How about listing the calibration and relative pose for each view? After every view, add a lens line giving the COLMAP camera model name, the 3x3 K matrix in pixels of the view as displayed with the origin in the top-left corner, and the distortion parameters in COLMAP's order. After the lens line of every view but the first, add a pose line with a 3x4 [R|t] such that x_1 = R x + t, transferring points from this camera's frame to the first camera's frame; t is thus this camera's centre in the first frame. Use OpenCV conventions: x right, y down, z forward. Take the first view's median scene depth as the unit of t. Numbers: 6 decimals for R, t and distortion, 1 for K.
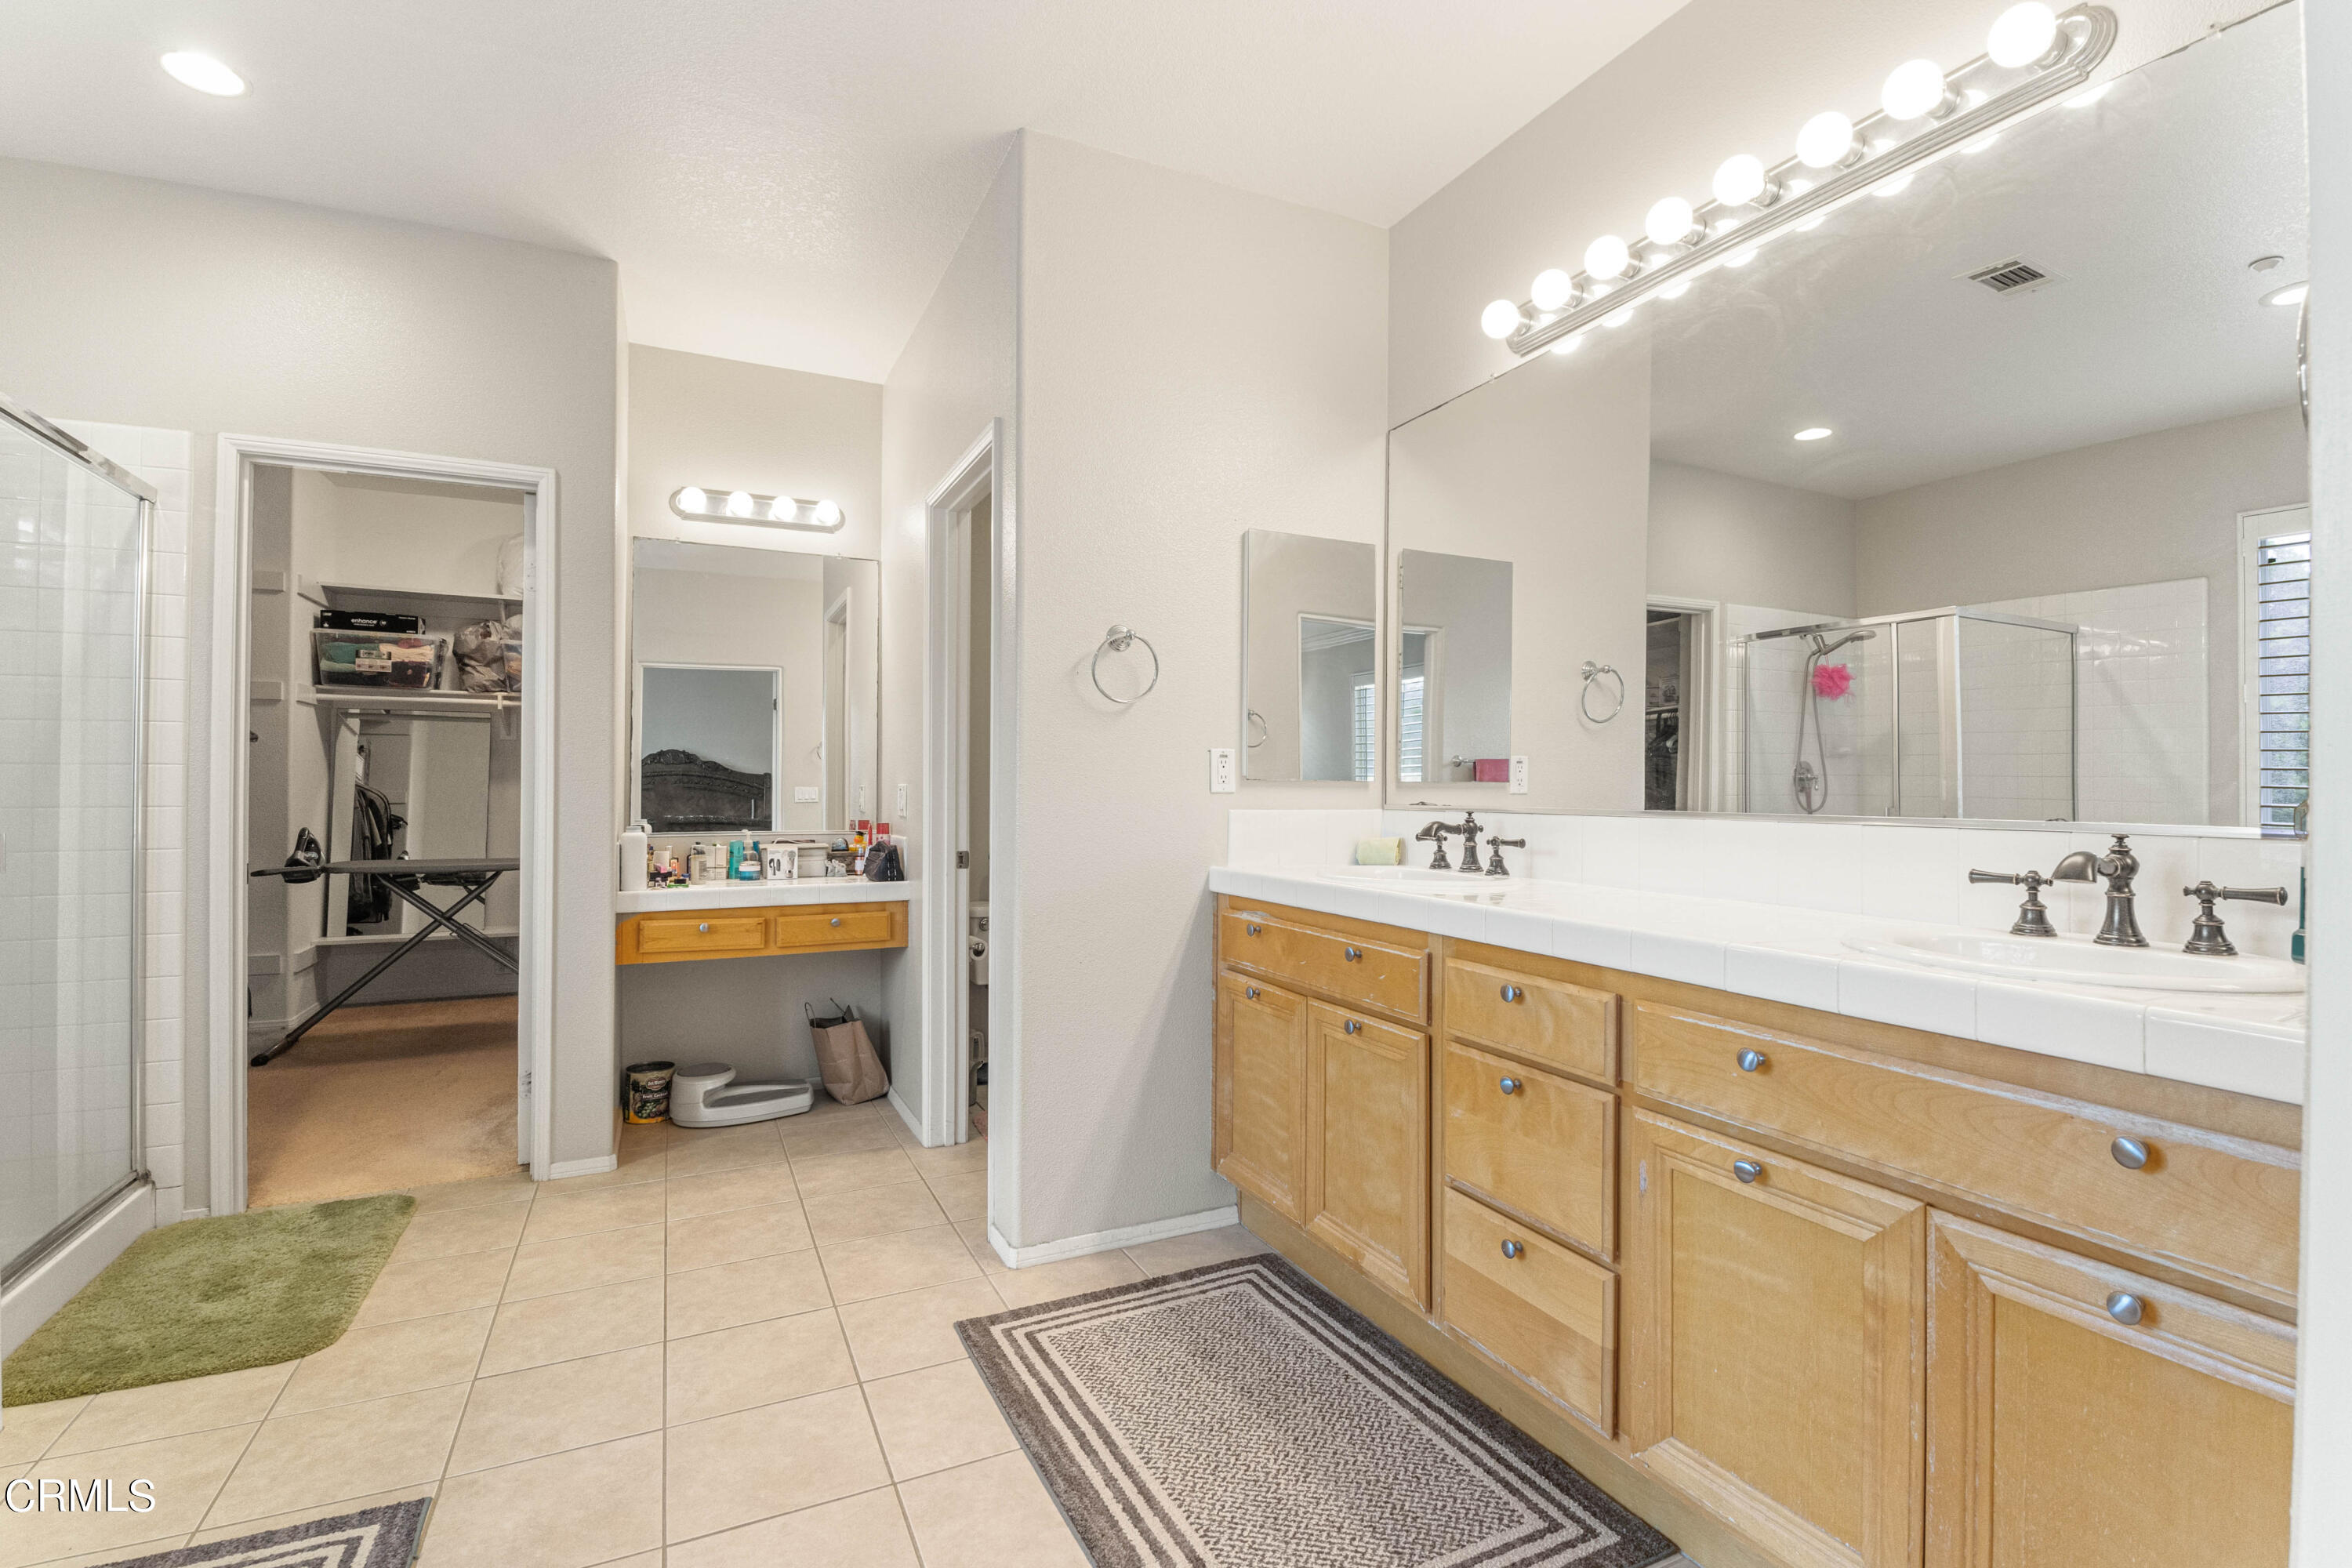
lens RADIAL K [[1057.0, 0, 1174.3], [0, 1057.0, 766.0], [0, 0, 1]] dist [0.004983, -0.001305]
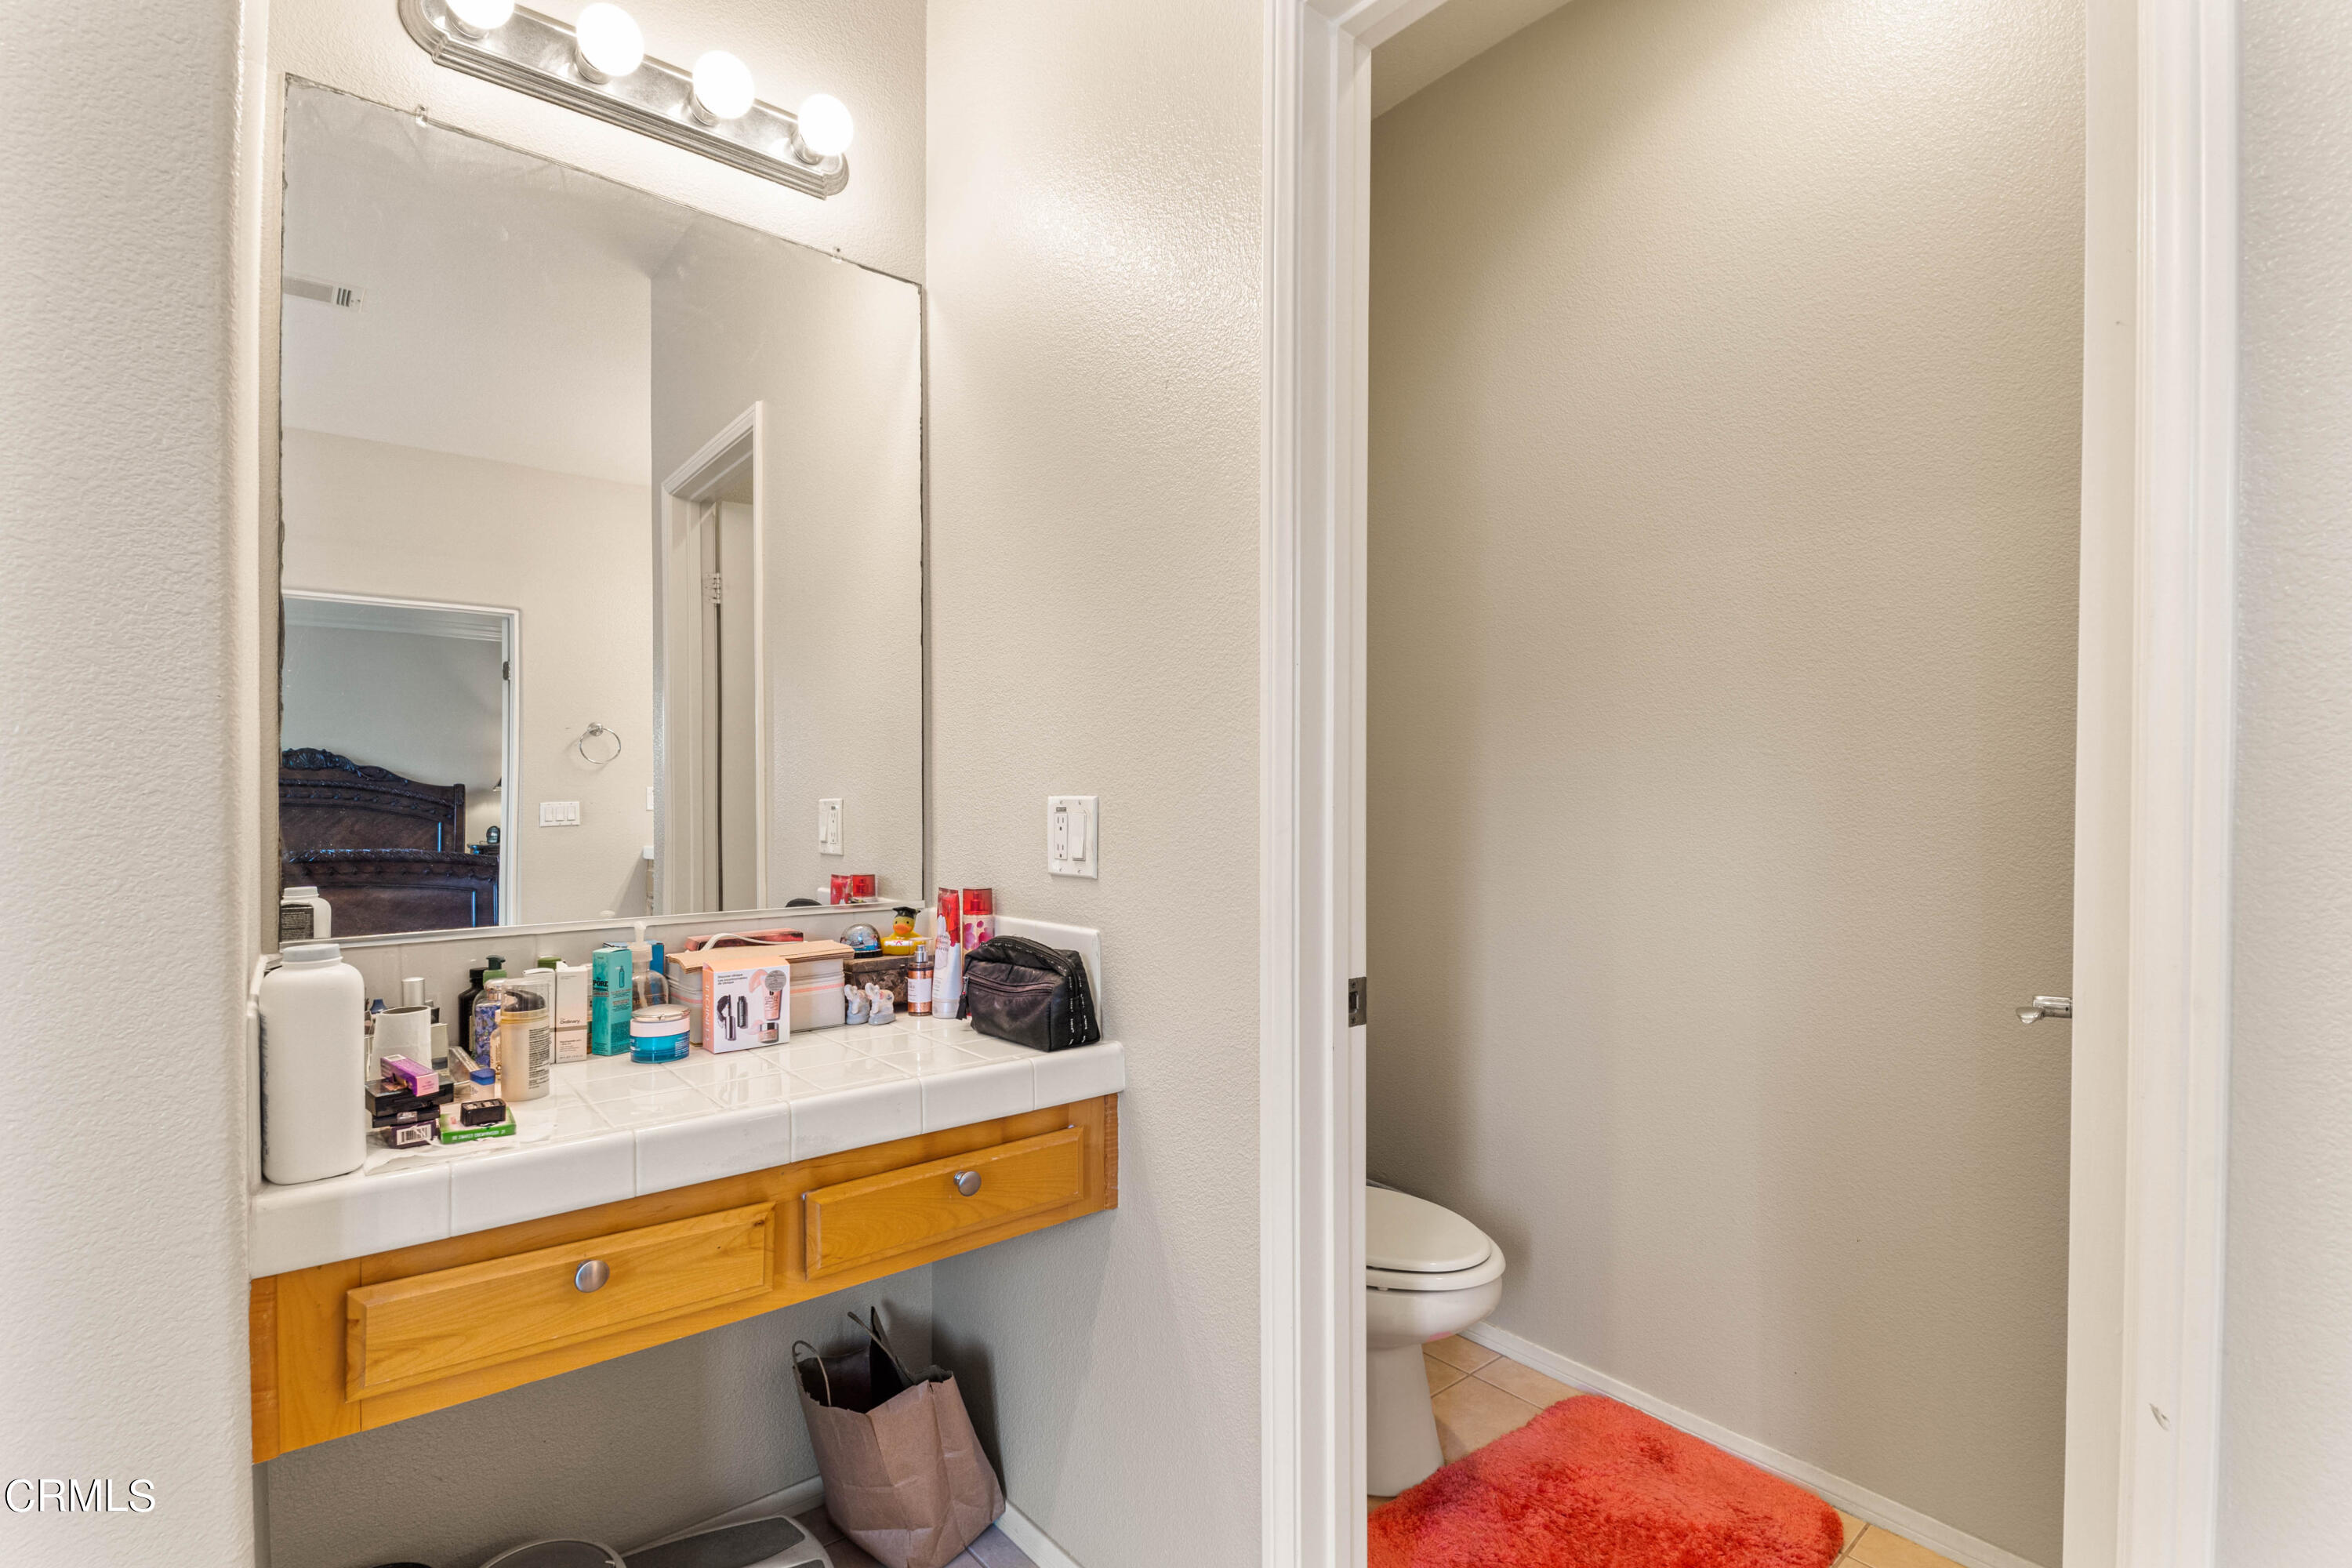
lens RADIAL K [[1057.0, 0, 1169.6], [0, 1057.0, 791.0], [0, 0, 1]] dist [0.004983, -0.001305]
pose [[0.971902, -0.007874, 0.235255, -0.315038], [0.003431, 0.999808, 0.019290, 0.006622], [-0.235362, -0.017941, 0.971742, 0.595635]]
